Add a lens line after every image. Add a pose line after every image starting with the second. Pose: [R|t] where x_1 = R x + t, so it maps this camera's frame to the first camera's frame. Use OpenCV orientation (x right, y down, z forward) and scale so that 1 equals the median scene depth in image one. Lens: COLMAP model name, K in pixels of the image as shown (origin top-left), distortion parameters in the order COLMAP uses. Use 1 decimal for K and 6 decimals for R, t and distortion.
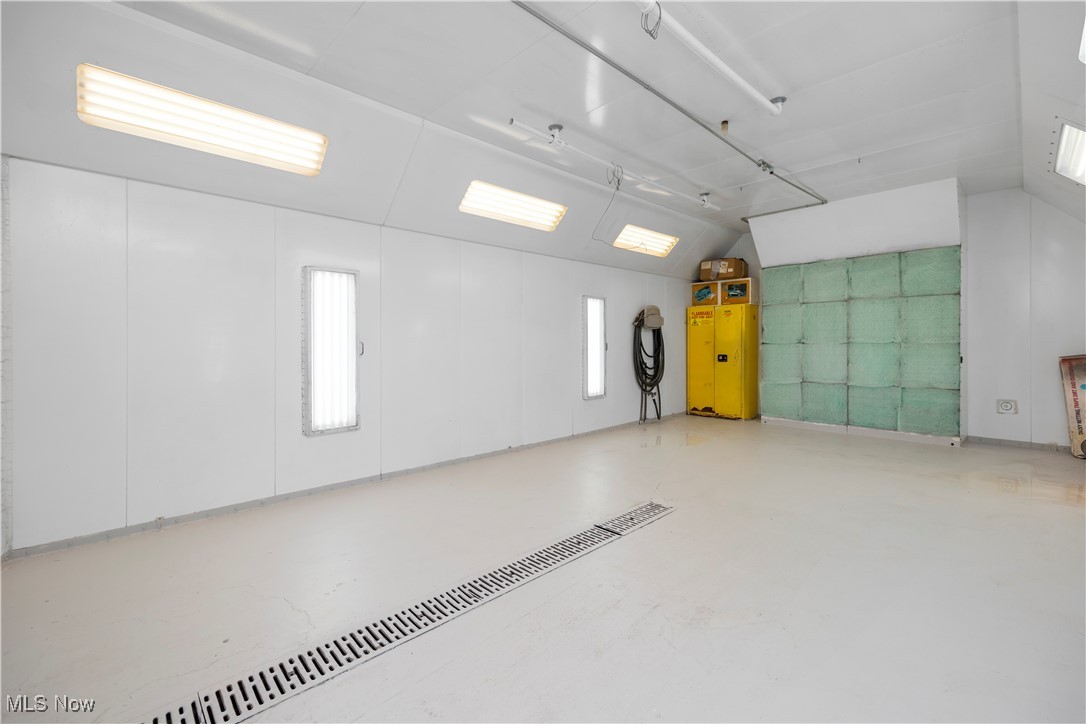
lens RADIAL K [[459.7, 0, 545.2], [0, 459.7, 344.4], [0, 0, 1]] dist [0.000362, -0.000322]
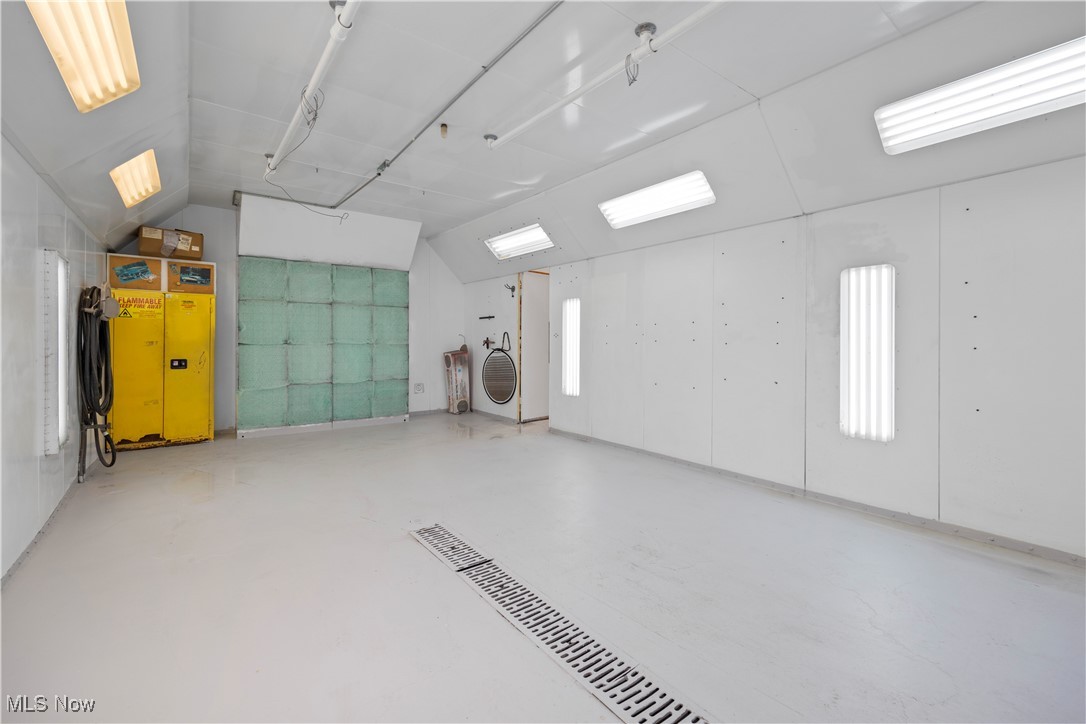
lens RADIAL K [[463.4, 0, 544.1], [0, 463.4, 342.2], [0, 0, 1]] dist [0.001967, 0.000086]
pose [[0.112701, 0.005493, 0.993614, -0.350970], [0.001698, 0.999982, -0.005721, 0.000253], [-0.993627, 0.002332, 0.112690, 0.392286]]
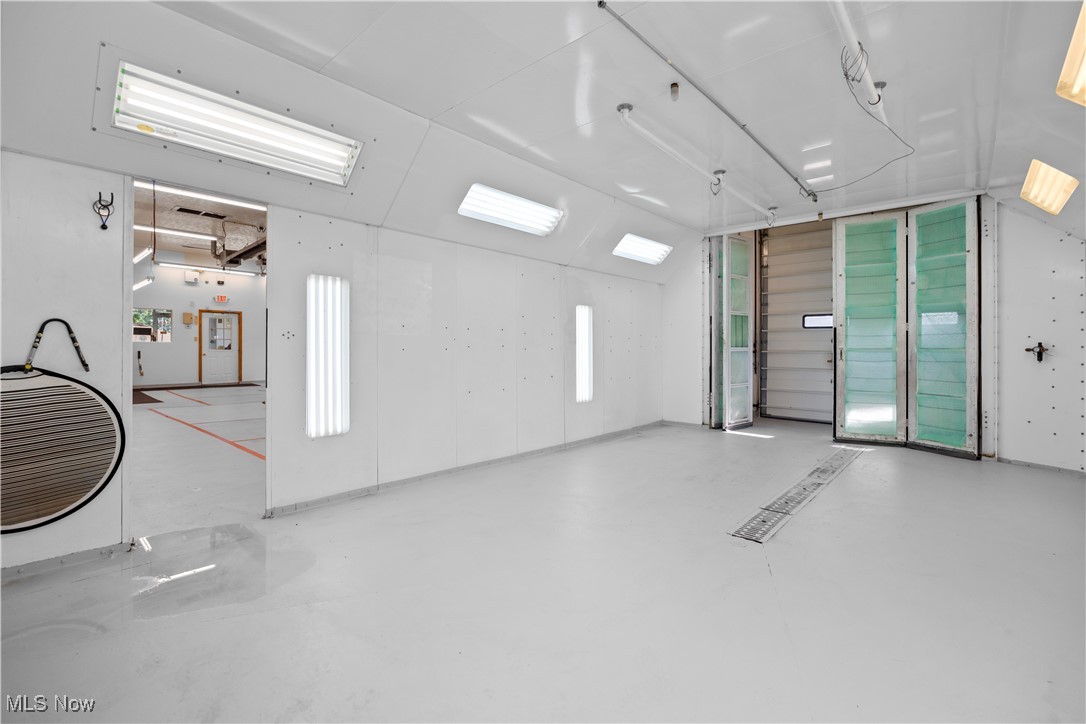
lens RADIAL K [[479.3, 0, 545.9], [0, 479.3, 346.4], [0, 0, 1]] dist [-0.007488, -0.001177]
pose [[-0.997029, 0.001975, -0.076998, 0.404680], [0.001882, 0.999997, 0.001287, -0.006915], [0.077001, 0.001138, -0.997030, 1.084828]]
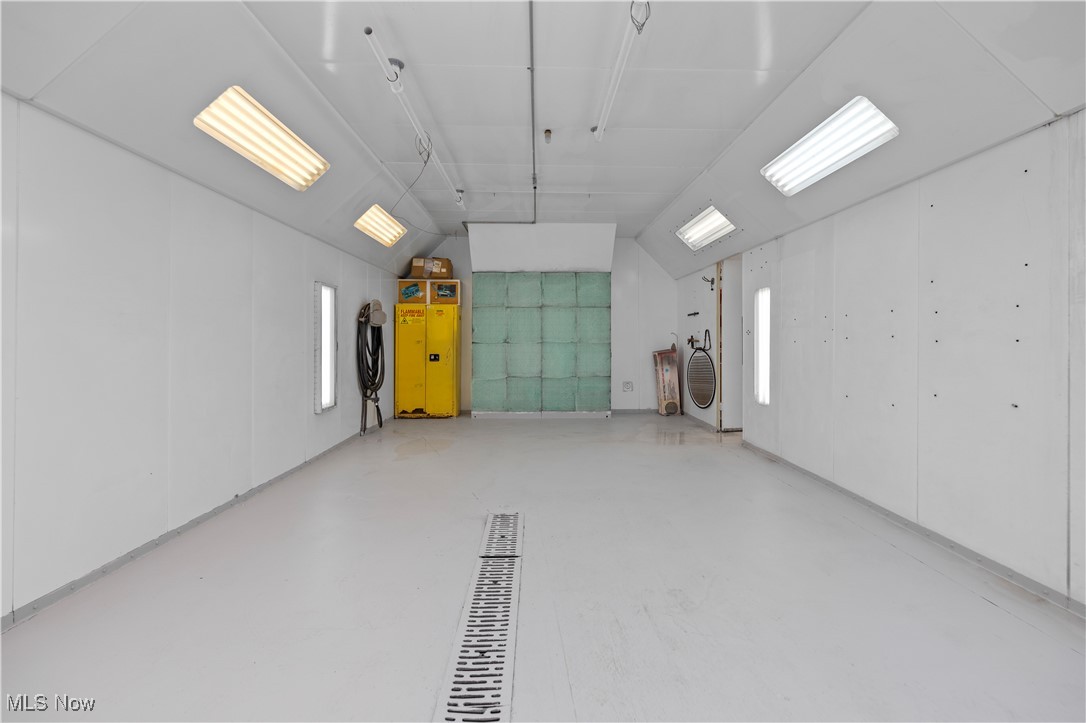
lens RADIAL K [[463.5, 0, 545.0], [0, 463.5, 337.4], [0, 0, 1]] dist [0.001346, -0.000165]
pose [[0.676479, 0.011313, 0.736375, -0.228870], [0.000112, 0.999880, -0.015465, 0.002284], [-0.736462, 0.010544, 0.676397, 0.172664]]
